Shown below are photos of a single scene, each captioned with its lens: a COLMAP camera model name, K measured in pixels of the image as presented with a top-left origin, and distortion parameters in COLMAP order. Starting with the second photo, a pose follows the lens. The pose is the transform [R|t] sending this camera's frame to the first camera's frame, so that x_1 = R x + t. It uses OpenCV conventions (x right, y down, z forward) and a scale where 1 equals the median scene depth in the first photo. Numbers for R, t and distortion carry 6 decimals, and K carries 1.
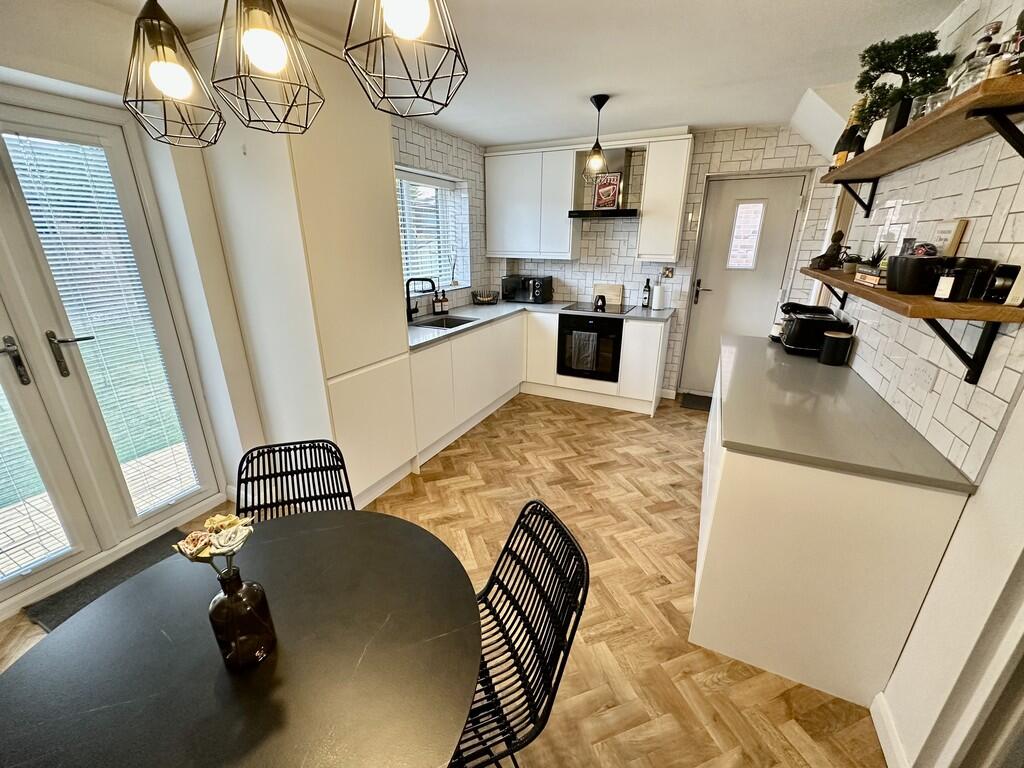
lens RADIAL K [[413.6, 0, 510.7], [0, 413.6, 385.8], [0, 0, 1]] dist [0.004759, -0.000069]
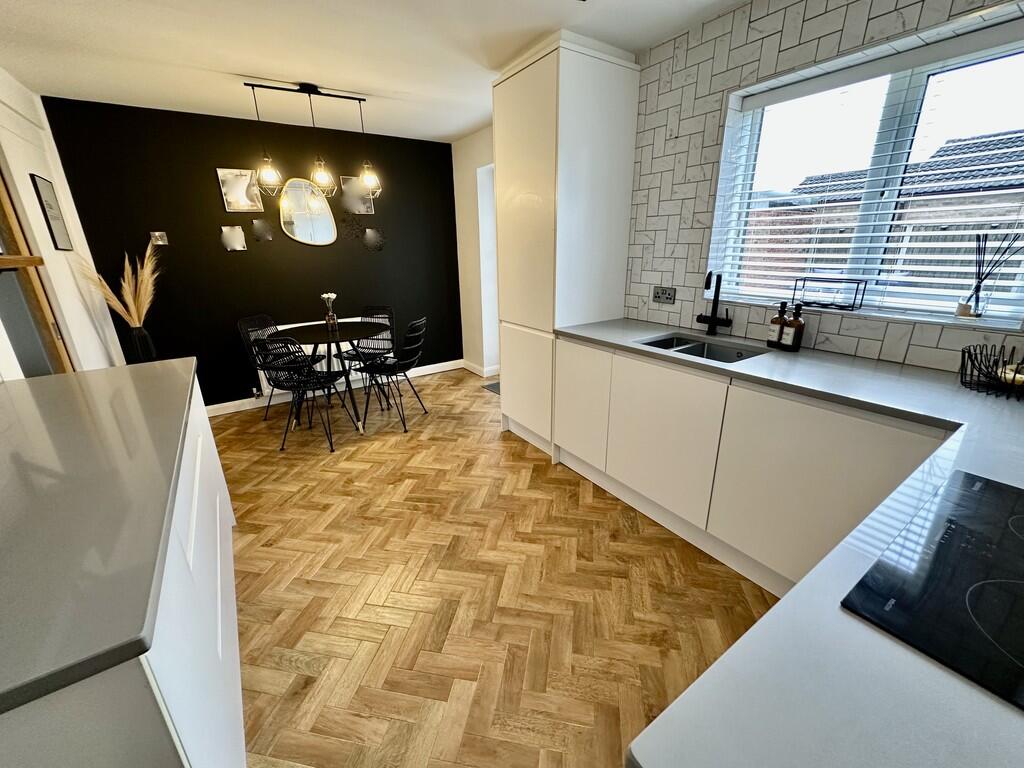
lens RADIAL K [[413.6, 0, 510.3], [0, 413.6, 384.3], [0, 0, 1]] dist [0.004759, -0.000069]
pose [[-0.503224, 0.281140, -0.817145, 0.537538], [-0.270295, 0.846944, 0.457849, -0.341896], [0.820796, 0.451271, -0.350212, 1.126743]]
